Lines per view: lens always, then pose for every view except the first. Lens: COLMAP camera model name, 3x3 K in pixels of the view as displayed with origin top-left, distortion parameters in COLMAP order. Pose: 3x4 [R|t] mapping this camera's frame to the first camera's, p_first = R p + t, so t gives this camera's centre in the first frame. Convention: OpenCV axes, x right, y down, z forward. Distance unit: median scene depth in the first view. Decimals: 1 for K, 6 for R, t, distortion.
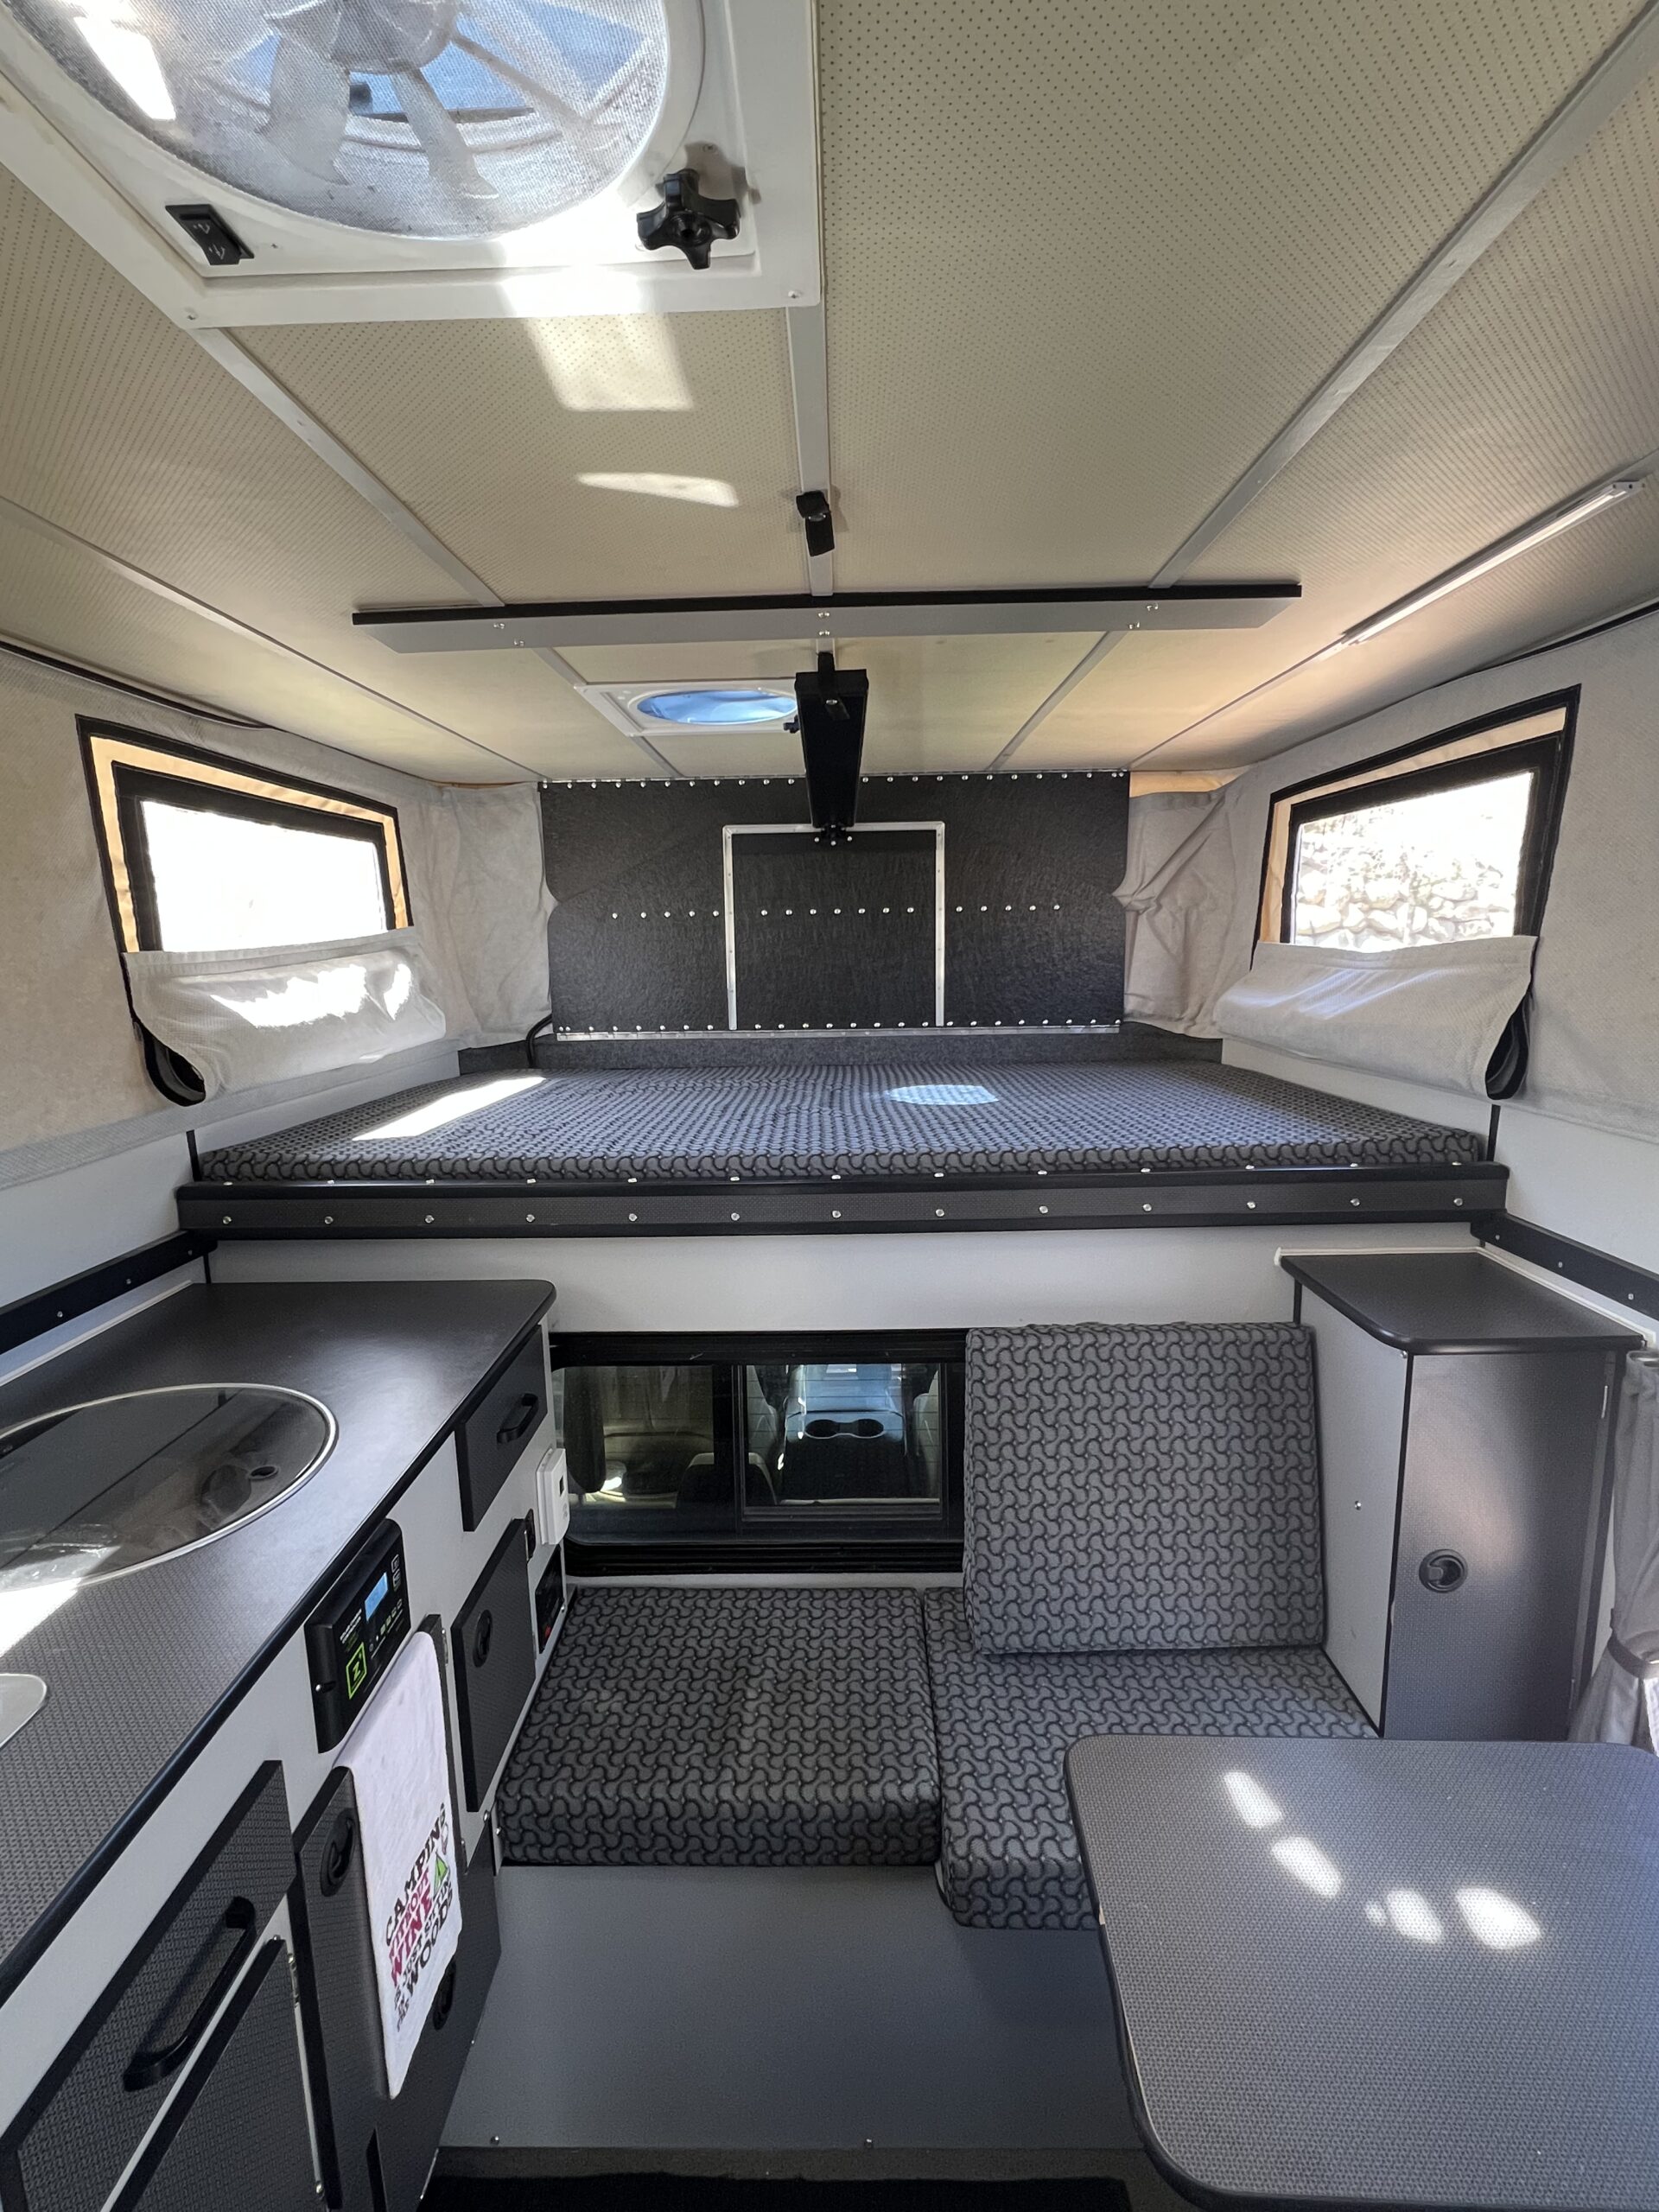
lens RADIAL K [[1021.8, 0, 824.4], [0, 1021.8, 1111.0], [0, 0, 1]] dist [-0.004936, 0.000254]
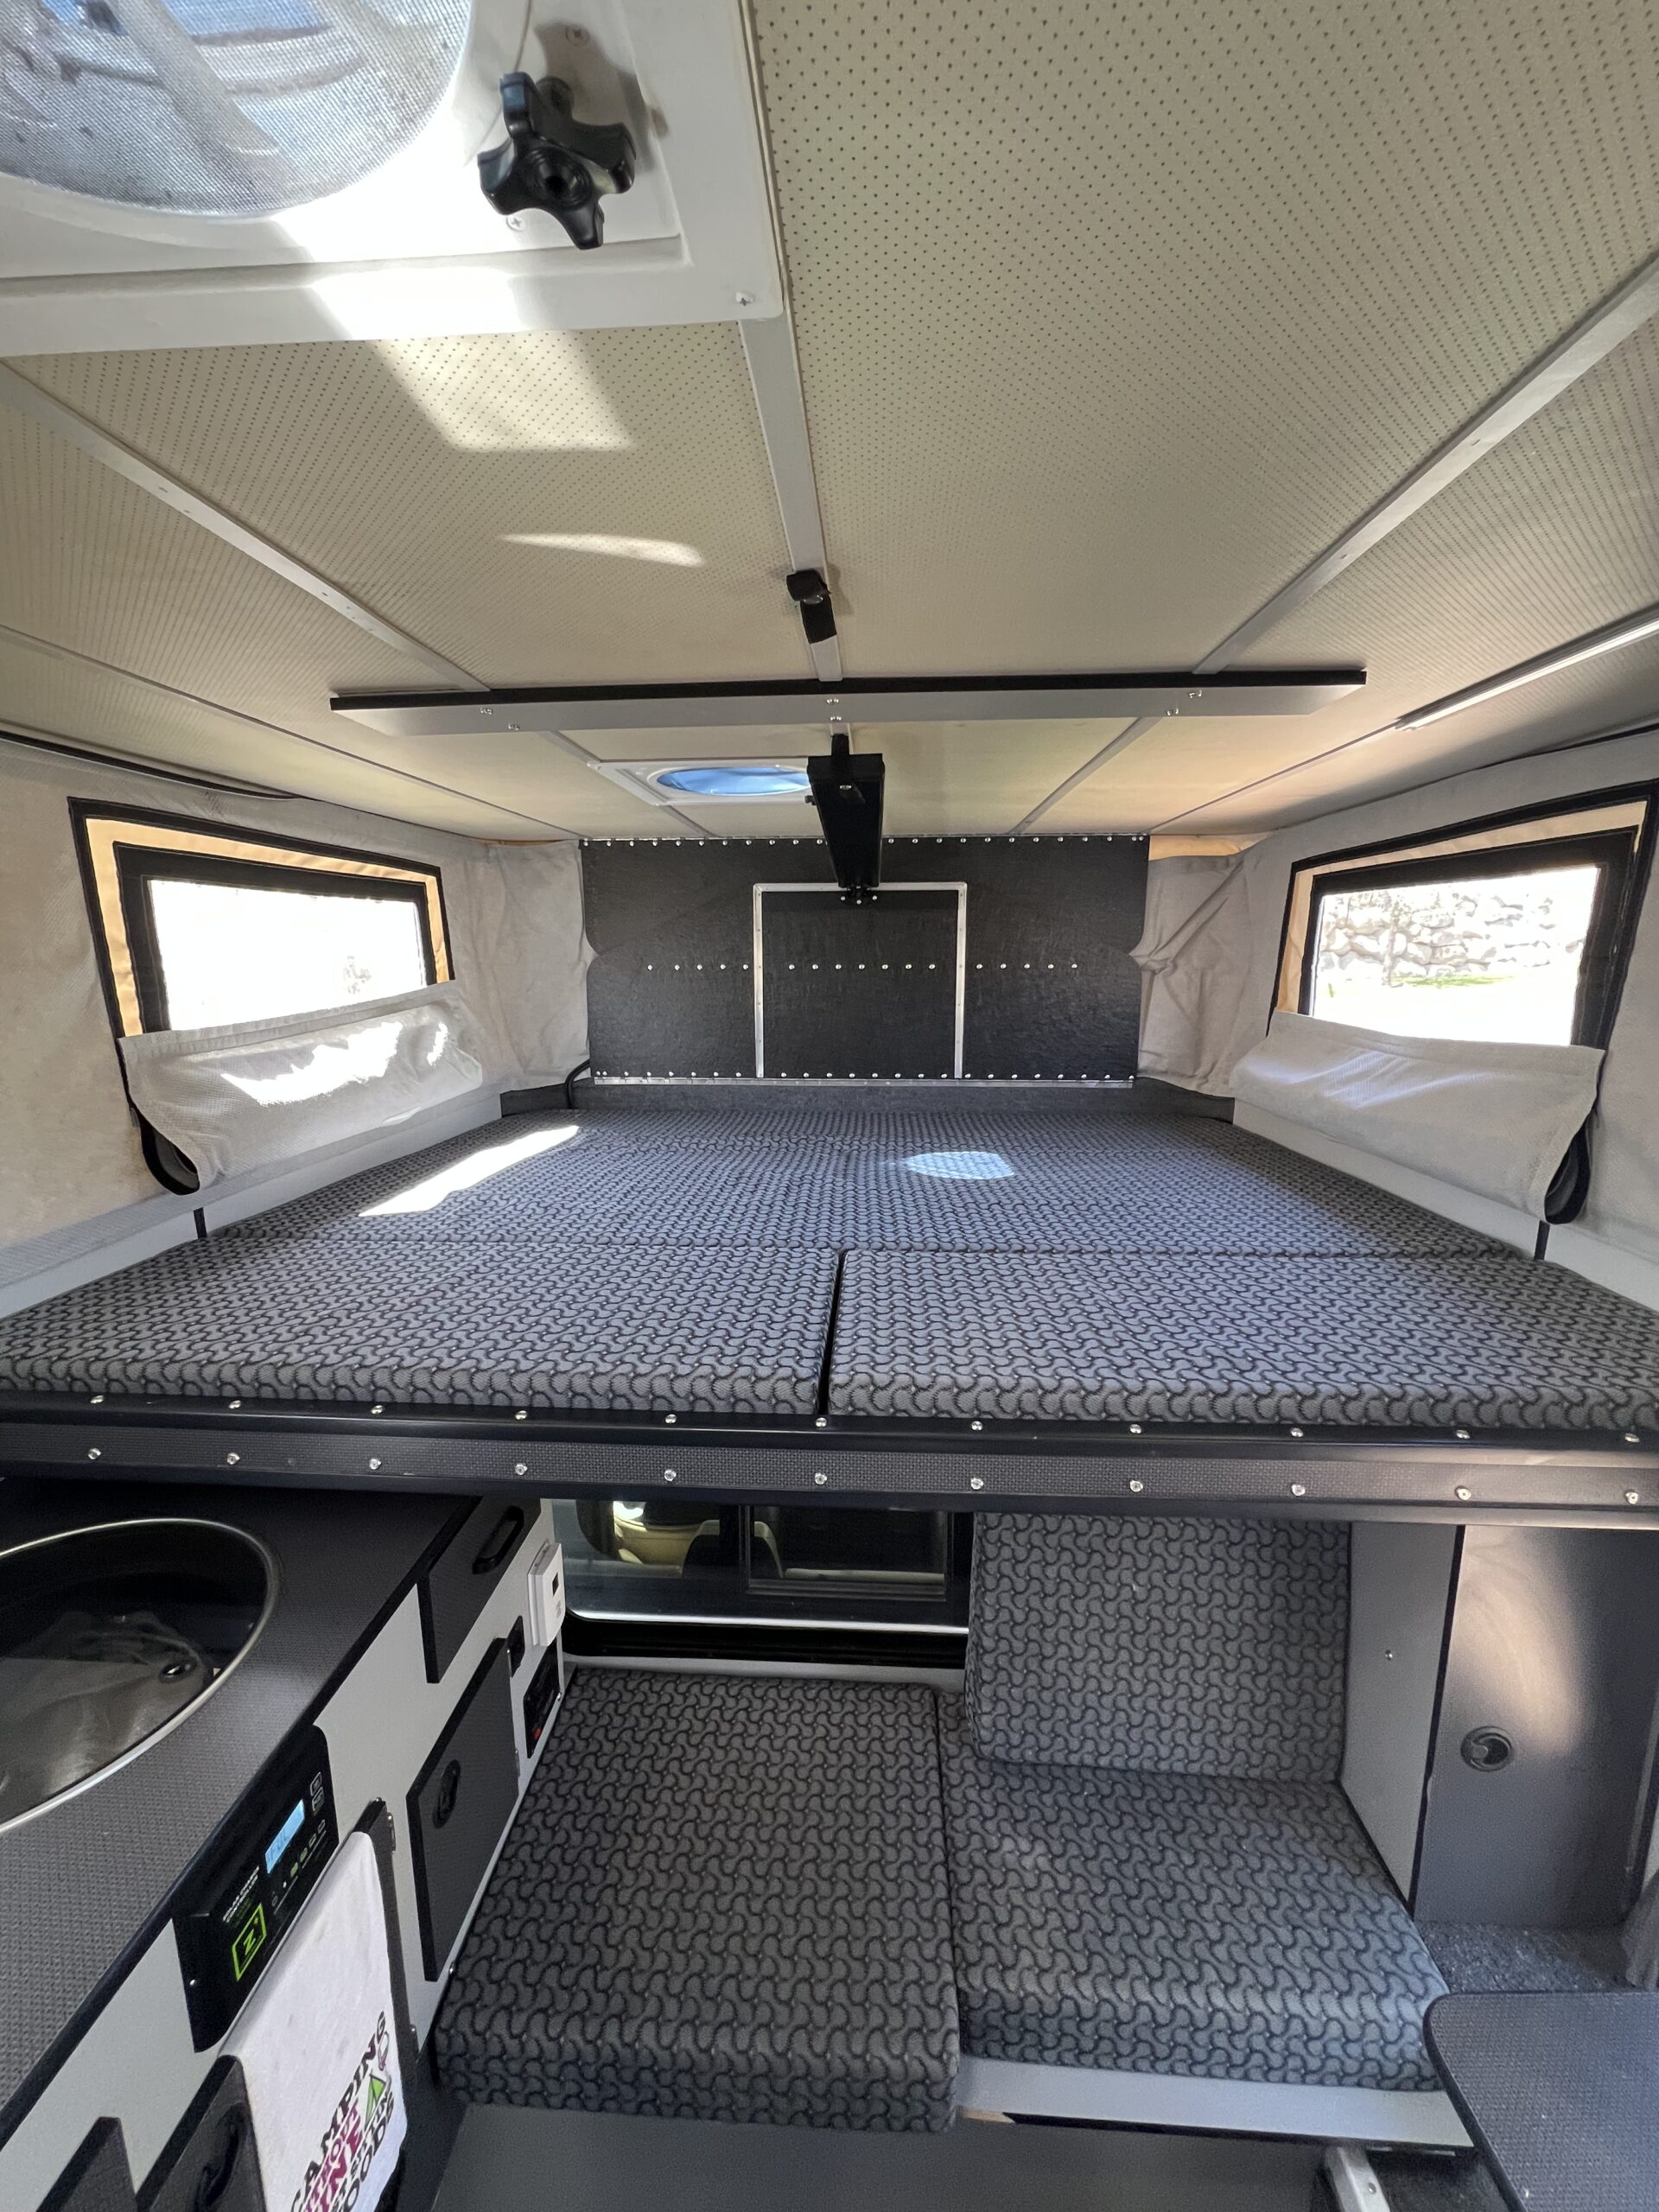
lens RADIAL K [[886.1, 0, 827.7], [0, 886.1, 1108.4], [0, 0, 1]] dist [-0.002954, -0.000442]
pose [[0.999044, 0.021215, -0.038229, 0.027806], [-0.020796, 0.999719, 0.011337, -0.107307], [0.038459, -0.010531, 0.999205, 0.166144]]
